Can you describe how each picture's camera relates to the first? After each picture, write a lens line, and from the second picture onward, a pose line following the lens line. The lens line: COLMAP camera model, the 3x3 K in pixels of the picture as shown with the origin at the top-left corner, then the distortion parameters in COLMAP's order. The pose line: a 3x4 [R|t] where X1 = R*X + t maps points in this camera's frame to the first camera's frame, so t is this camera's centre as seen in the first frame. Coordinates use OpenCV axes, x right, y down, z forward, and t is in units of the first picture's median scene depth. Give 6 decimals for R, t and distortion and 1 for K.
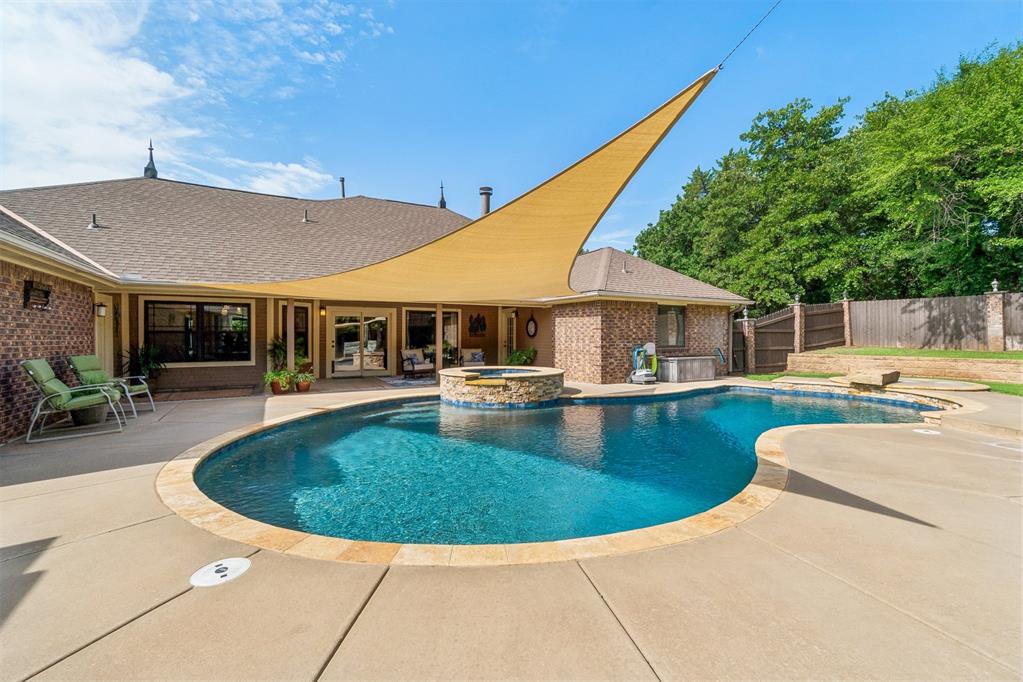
lens RADIAL K [[424.4, 0, 513.9], [0, 424.4, 337.8], [0, 0, 1]] dist [-0.018103, -0.000169]
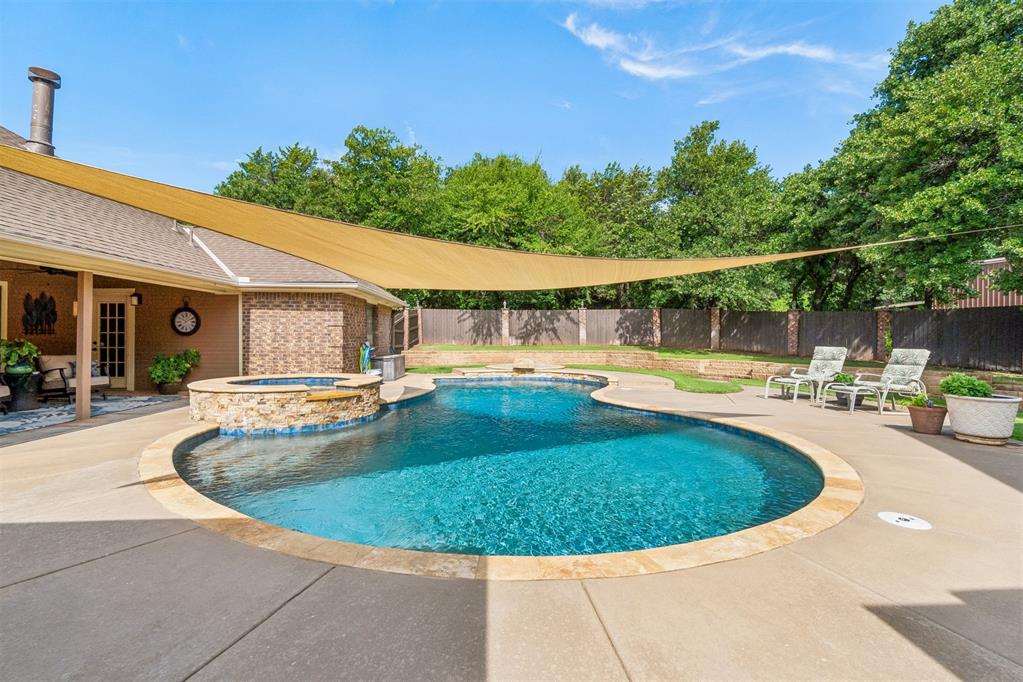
lens RADIAL K [[442.5, 0, 511.4], [0, 442.5, 337.2], [0, 0, 1]] dist [-0.003907, -0.000006]
pose [[0.462290, 0.001702, 0.886727, -0.424719], [-0.000477, 0.999998, -0.001670, 0.003272], [-0.886729, 0.000349, 0.462290, 0.252282]]
